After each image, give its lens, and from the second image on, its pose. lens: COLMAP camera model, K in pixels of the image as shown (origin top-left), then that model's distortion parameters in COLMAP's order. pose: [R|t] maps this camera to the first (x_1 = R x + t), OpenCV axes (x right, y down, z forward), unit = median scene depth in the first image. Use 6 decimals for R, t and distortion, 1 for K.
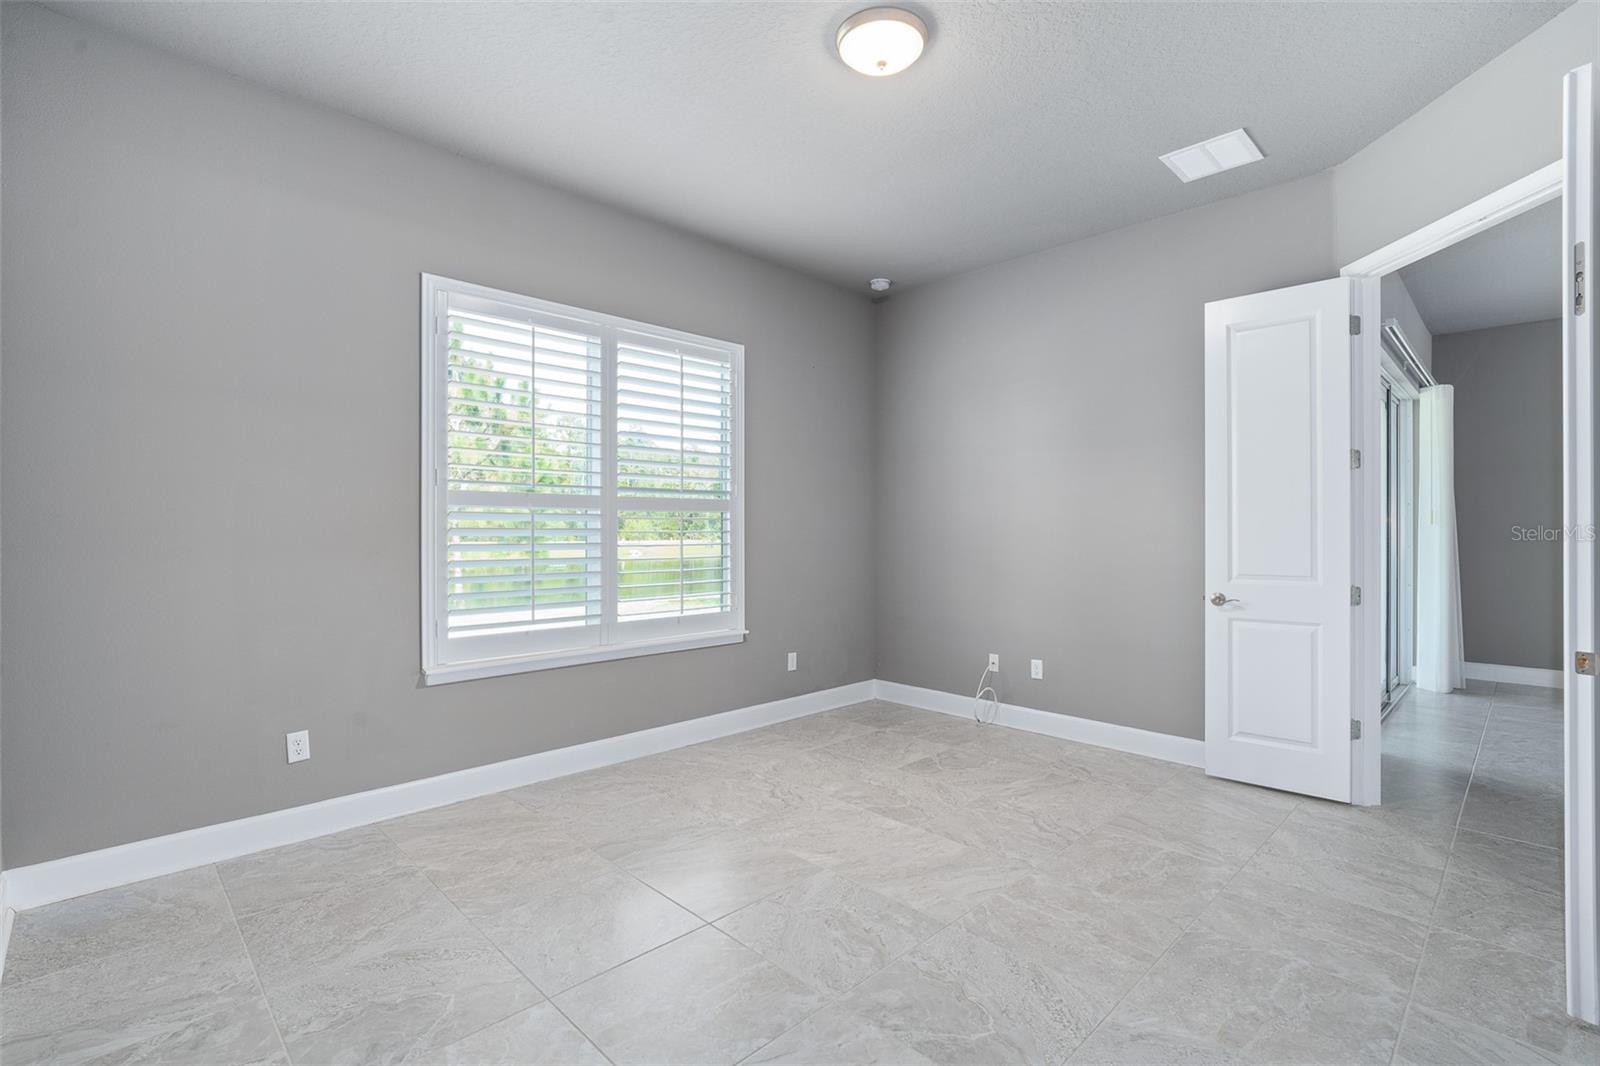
lens RADIAL K [[734.2, 0, 803.1], [0, 734.2, 526.4], [0, 0, 1]] dist [-0.015952, 0.006022]
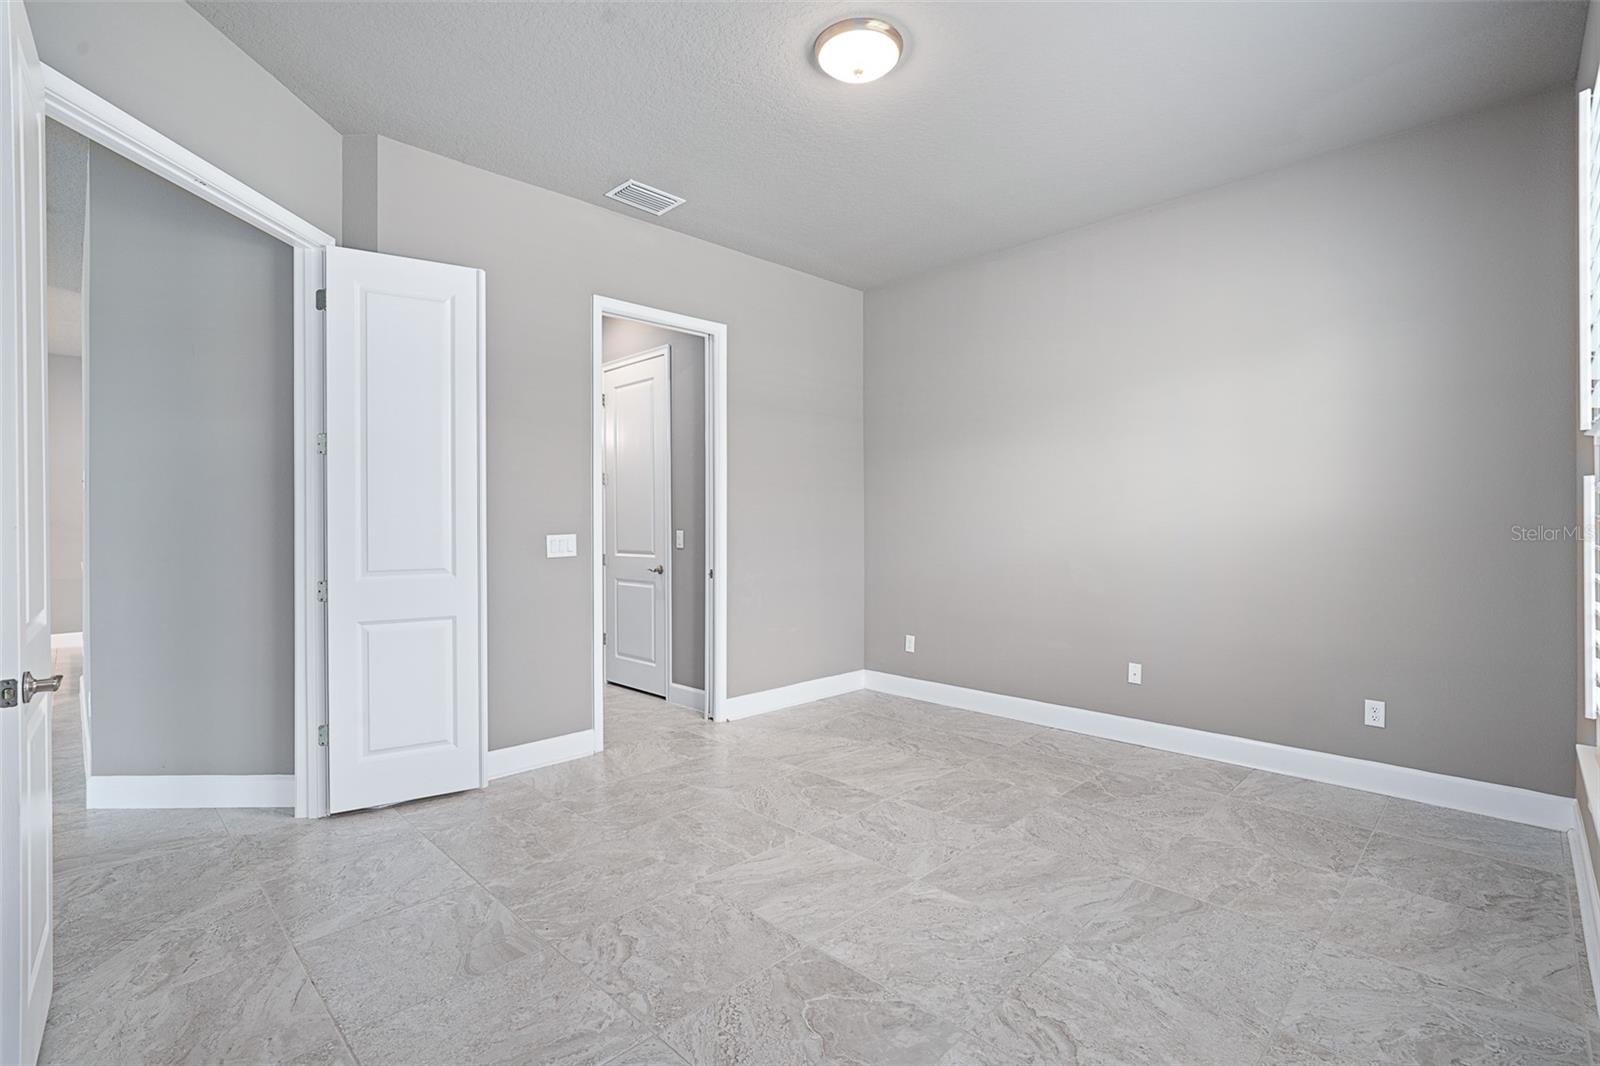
lens RADIAL K [[734.2, 0, 803.1], [0, 734.2, 526.4], [0, 0, 1]] dist [-0.015952, 0.006022]
pose [[-0.999927, 0.001130, -0.012069, 0.159977], [0.001118, 0.999999, 0.001007, 0.009435], [0.012070, 0.000993, -0.999927, 1.631286]]
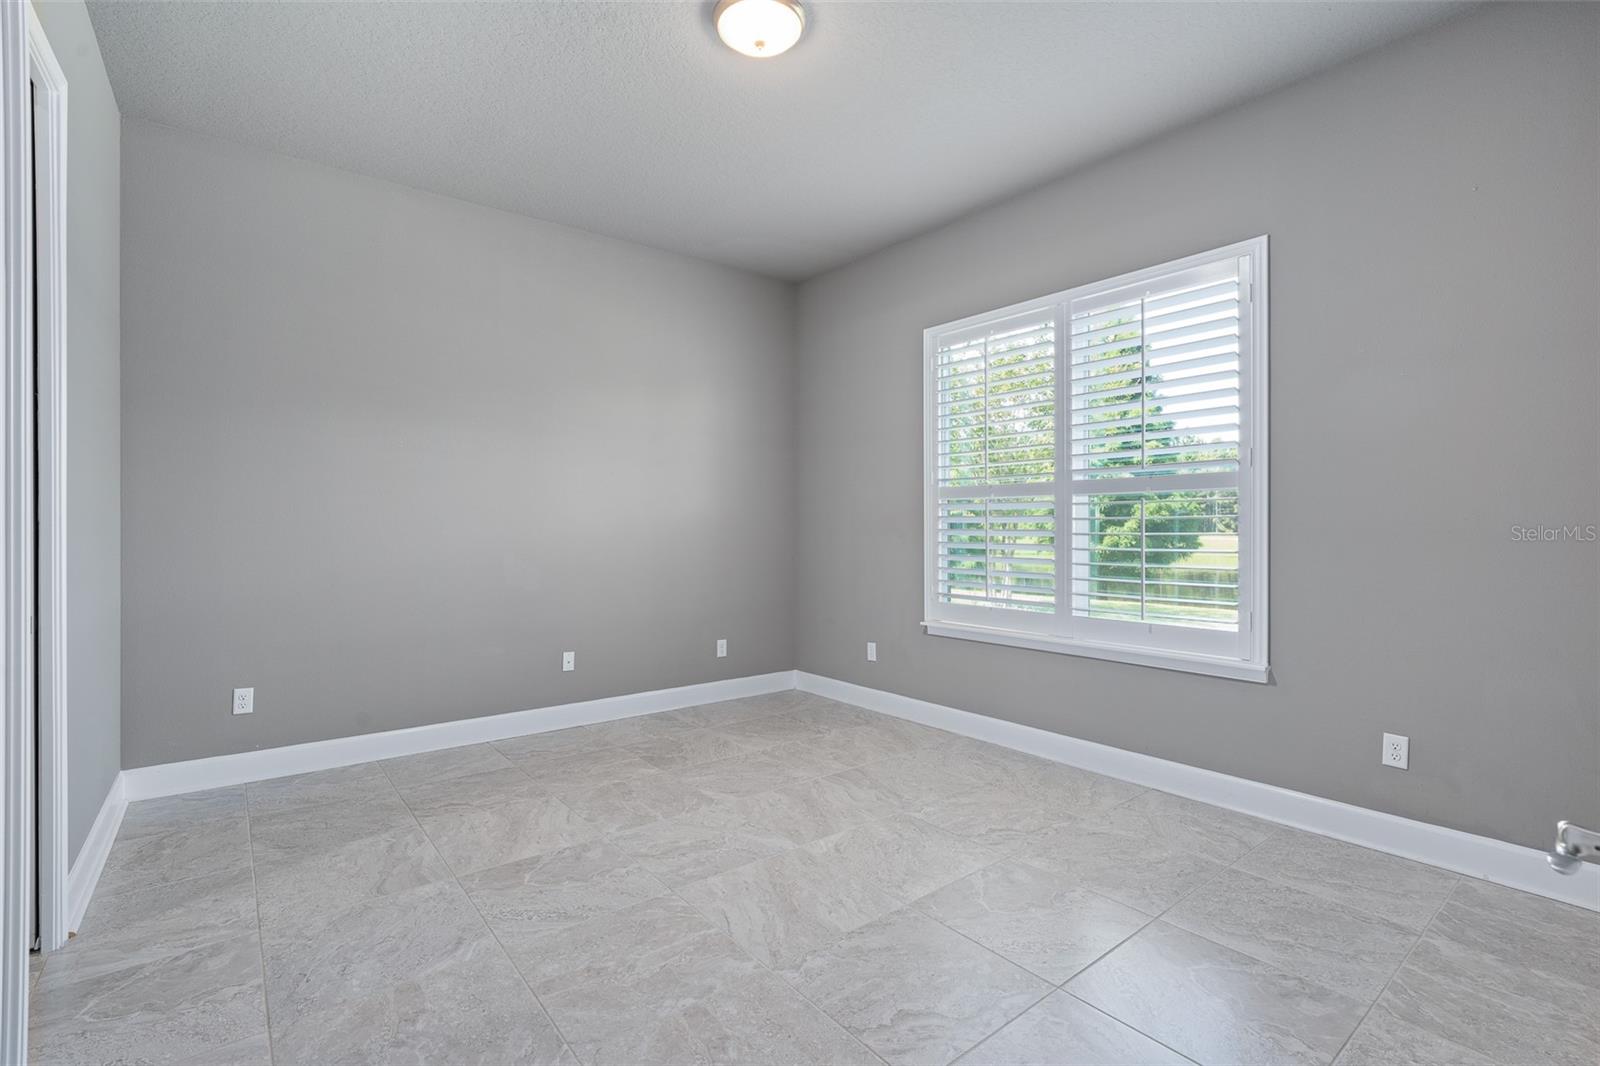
lens RADIAL K [[734.2, 0, 803.1], [0, 734.2, 526.4], [0, 0, 1]] dist [-0.015952, 0.006022]
pose [[-0.101877, -0.001352, -0.994796, 0.875940], [0.003975, 0.999991, -0.001766, 0.022143], [0.994789, -0.004134, -0.101871, 0.932447]]
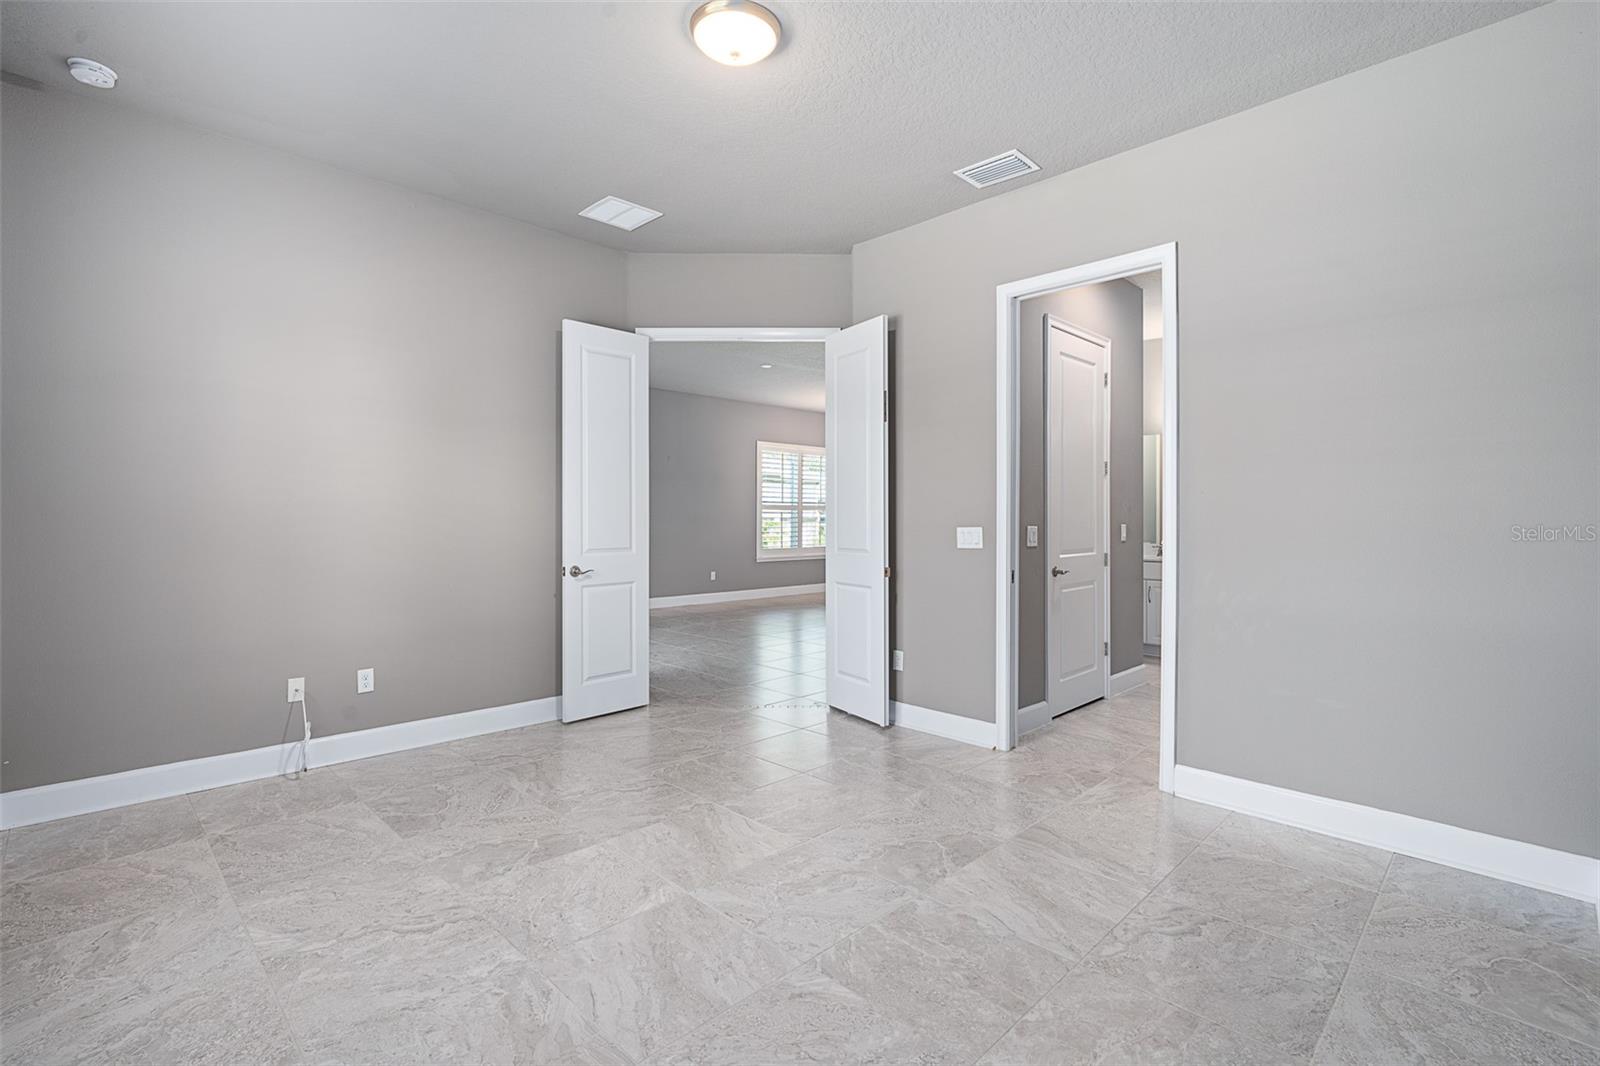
lens RADIAL K [[739.8, 0, 799.5], [0, 739.8, 488.2], [0, 0, 1]] dist [-0.012101, 0.001565]
pose [[-0.007136, 0.037857, 0.999258, -0.742832], [-0.009166, 0.999239, -0.037921, 0.007511], [-0.999933, -0.009430, -0.006783, 0.736256]]
